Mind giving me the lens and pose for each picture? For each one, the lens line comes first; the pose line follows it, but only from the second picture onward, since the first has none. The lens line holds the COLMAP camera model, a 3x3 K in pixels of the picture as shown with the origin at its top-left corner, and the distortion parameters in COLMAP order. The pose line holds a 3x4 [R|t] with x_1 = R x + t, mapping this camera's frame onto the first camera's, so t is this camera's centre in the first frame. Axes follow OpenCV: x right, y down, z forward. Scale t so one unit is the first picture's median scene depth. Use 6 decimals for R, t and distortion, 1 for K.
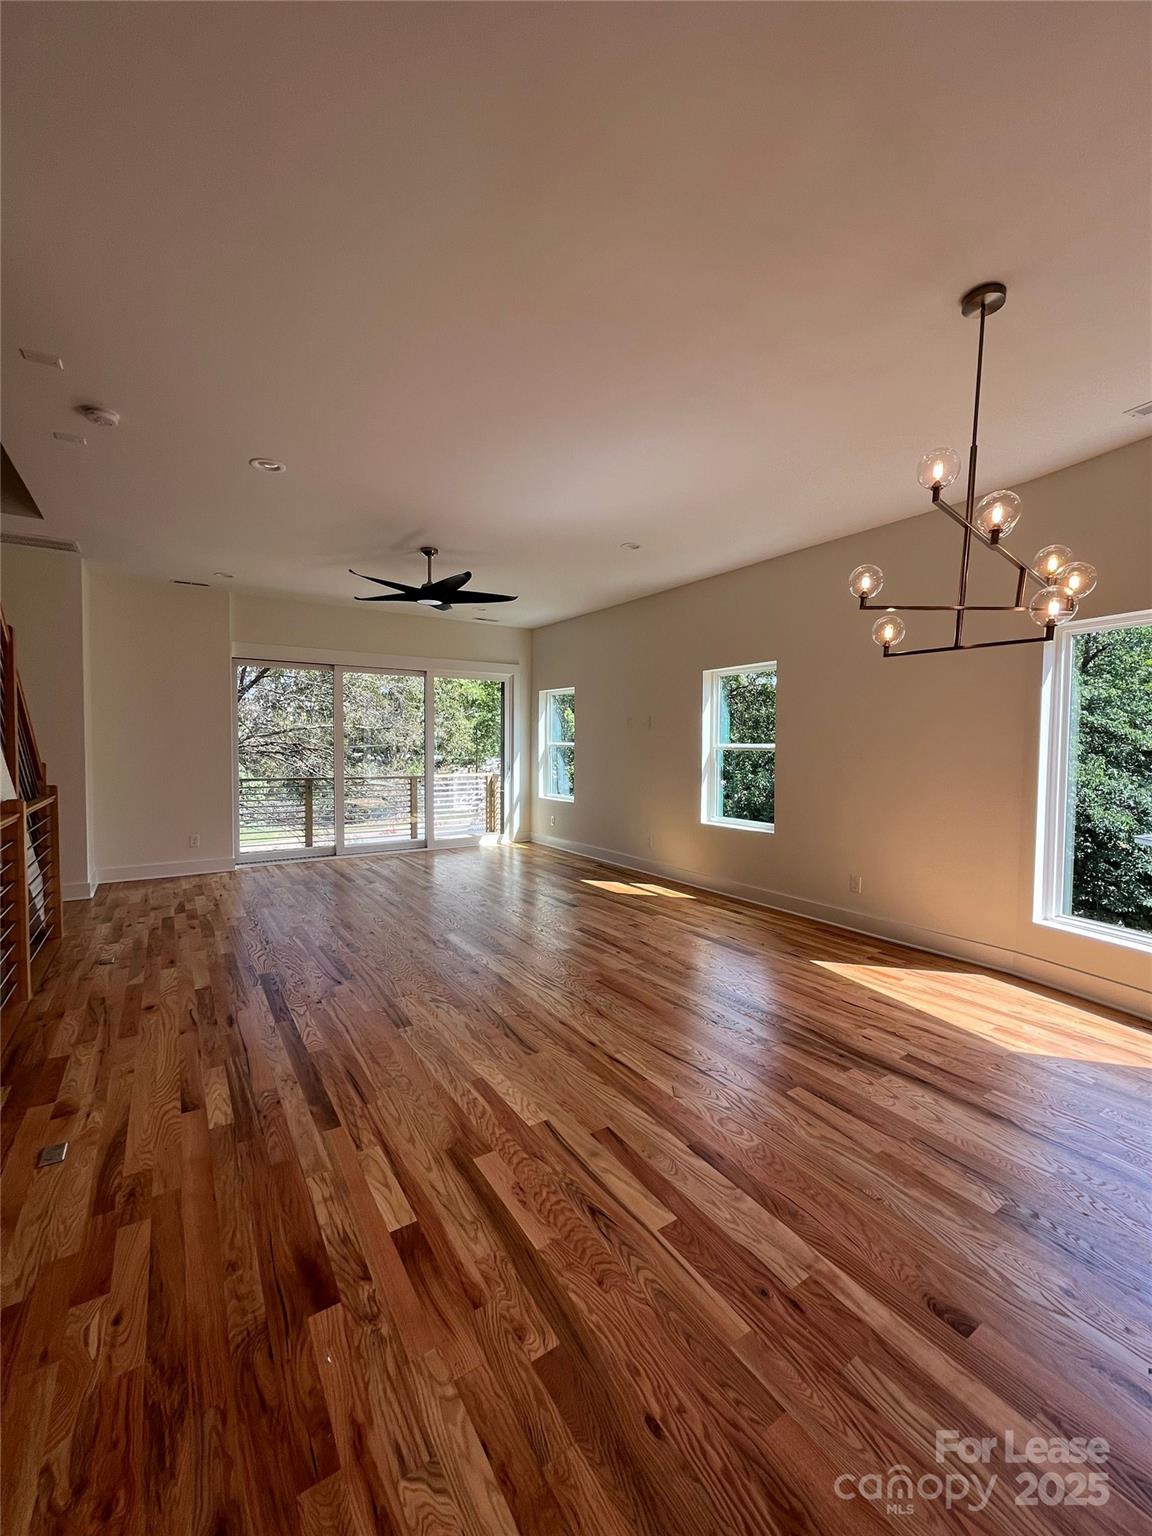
lens RADIAL K [[611.3, 0, 574.9], [0, 611.3, 764.0], [0, 0, 1]] dist [-0.004950, 0.000113]
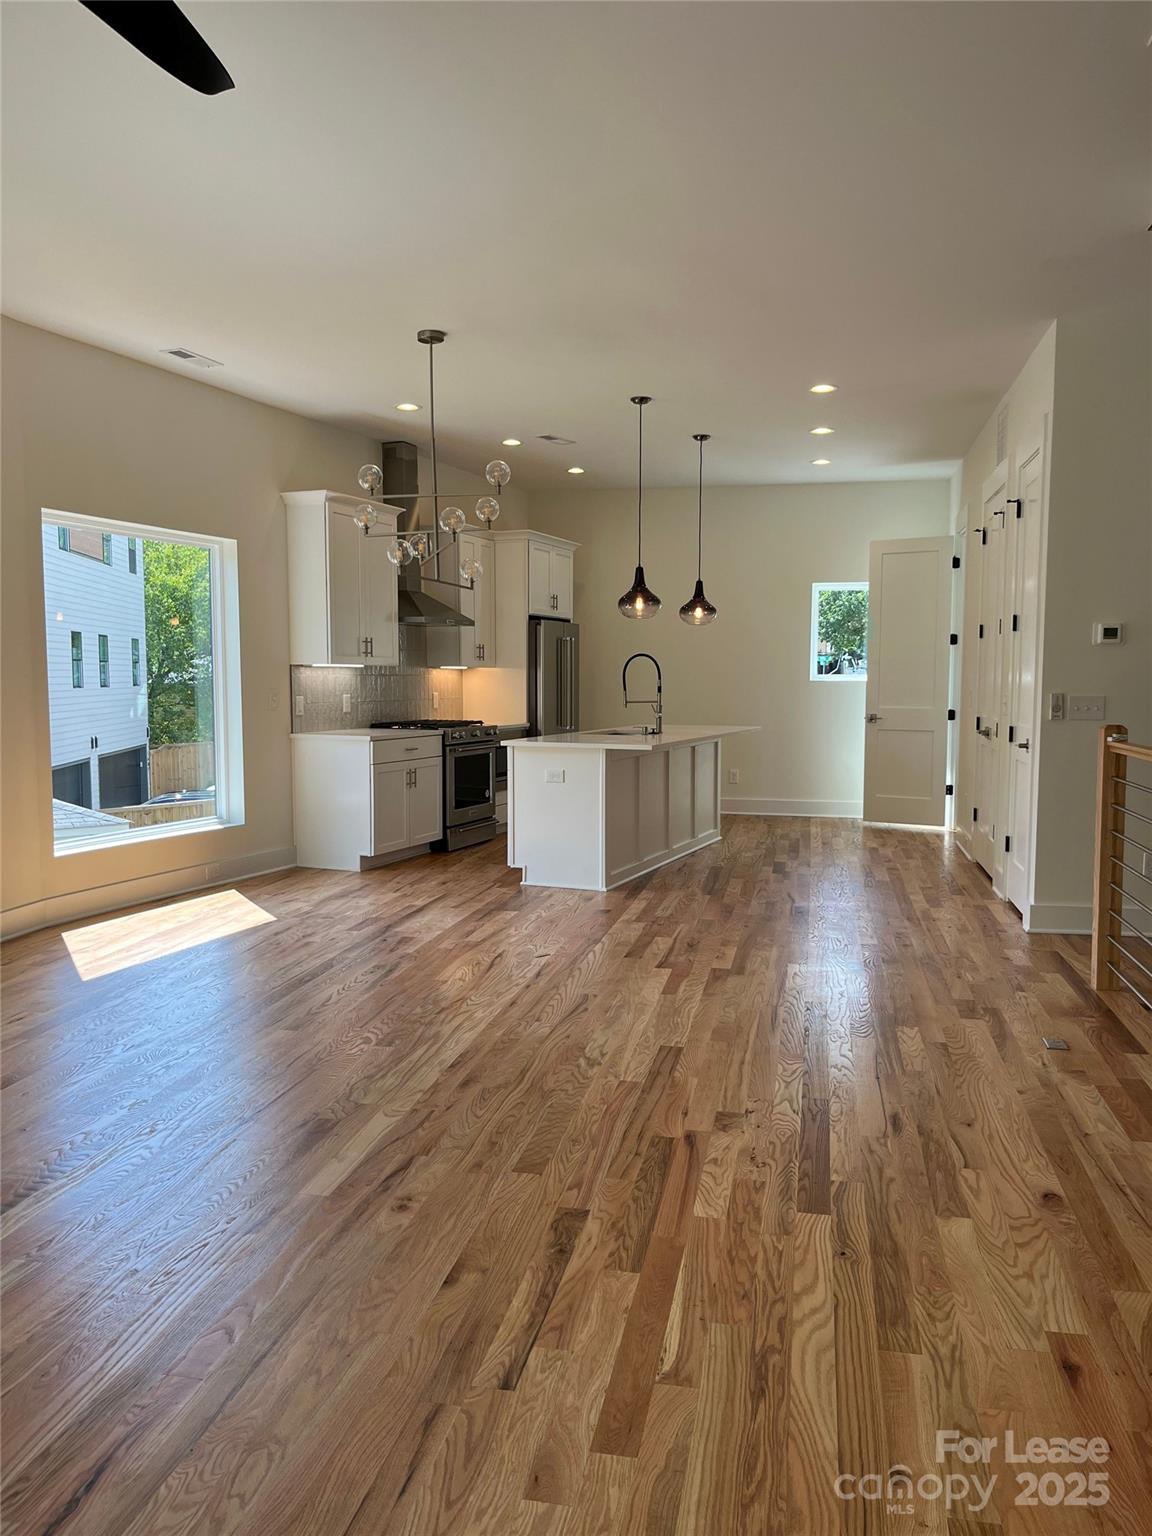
lens RADIAL K [[1092.3, 0, 576.0], [0, 1092.3, 768.0], [0, 0, 1]] dist [0.005613, 0.000230]
pose [[-0.691103, -0.071504, 0.719211, -1.286215], [0.020299, 0.992781, 0.118209, -0.048383], [-0.722472, 0.096294, -0.684662, 2.265800]]
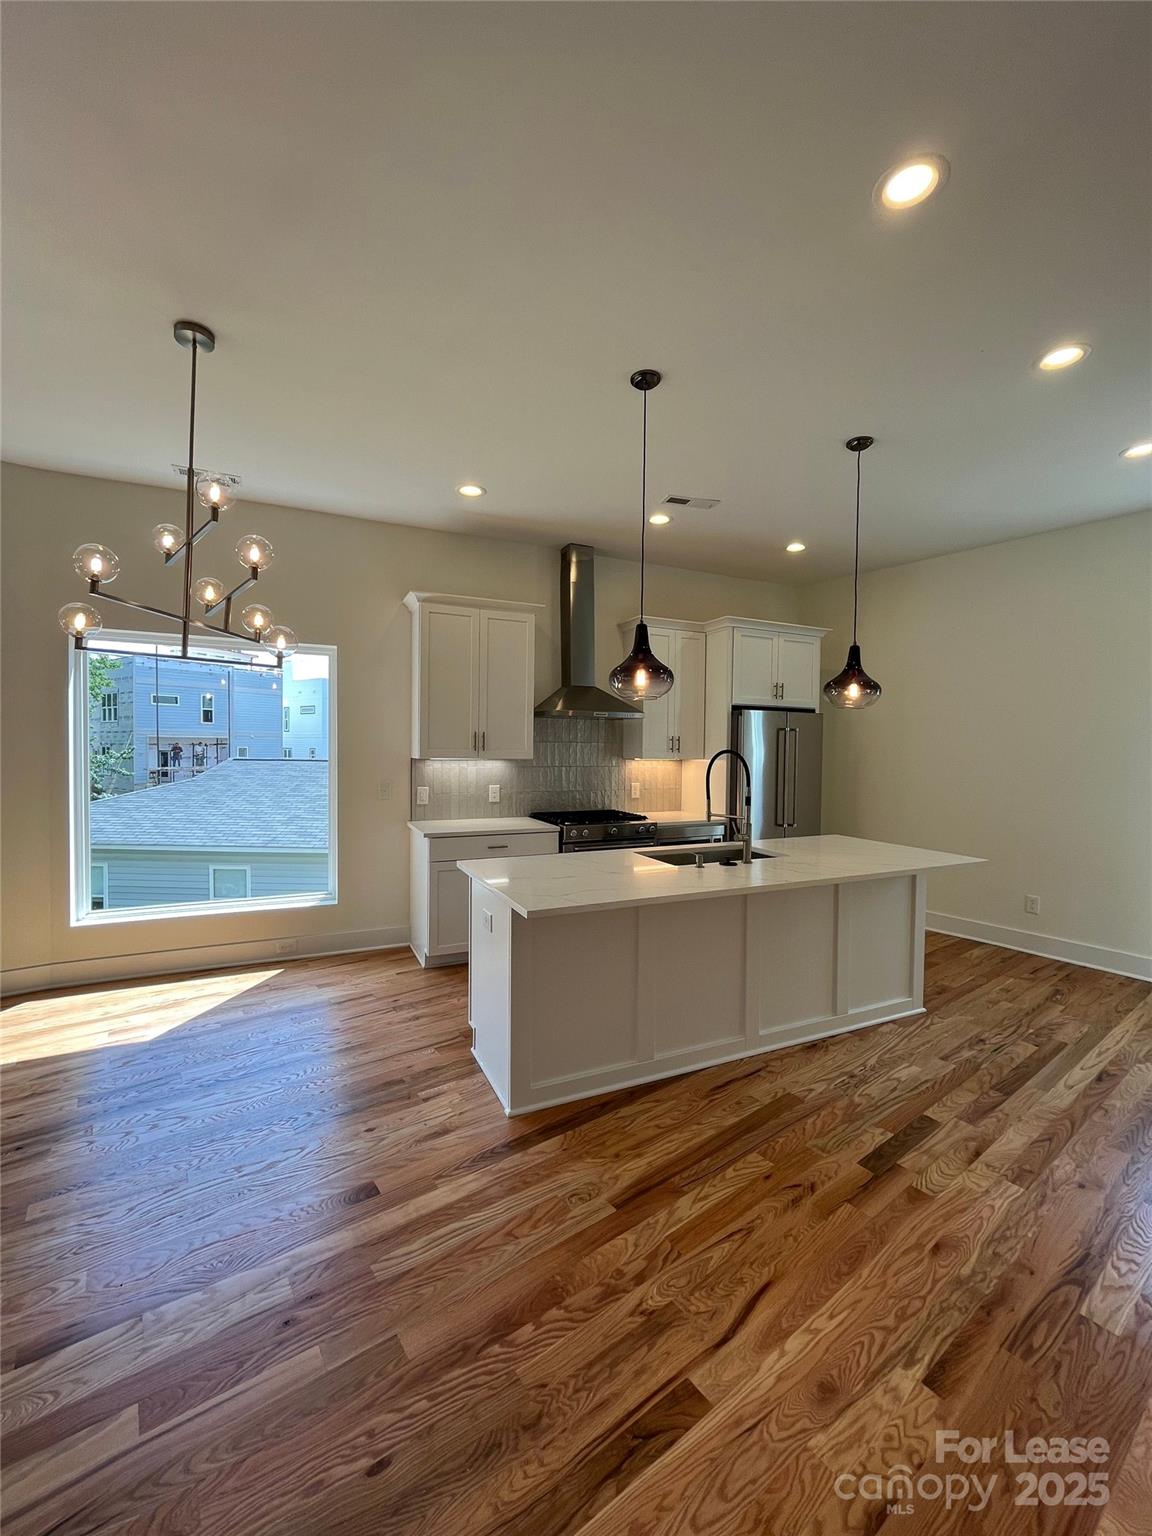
lens RADIAL K [[611.3, 0, 574.9], [0, 611.3, 764.0], [0, 0, 1]] dist [-0.004950, 0.000113]
pose [[-0.043499, -0.035745, 0.998414, -0.399337], [0.026876, 0.998956, 0.036935, -0.026832], [-0.998692, 0.028440, -0.042493, 0.345365]]
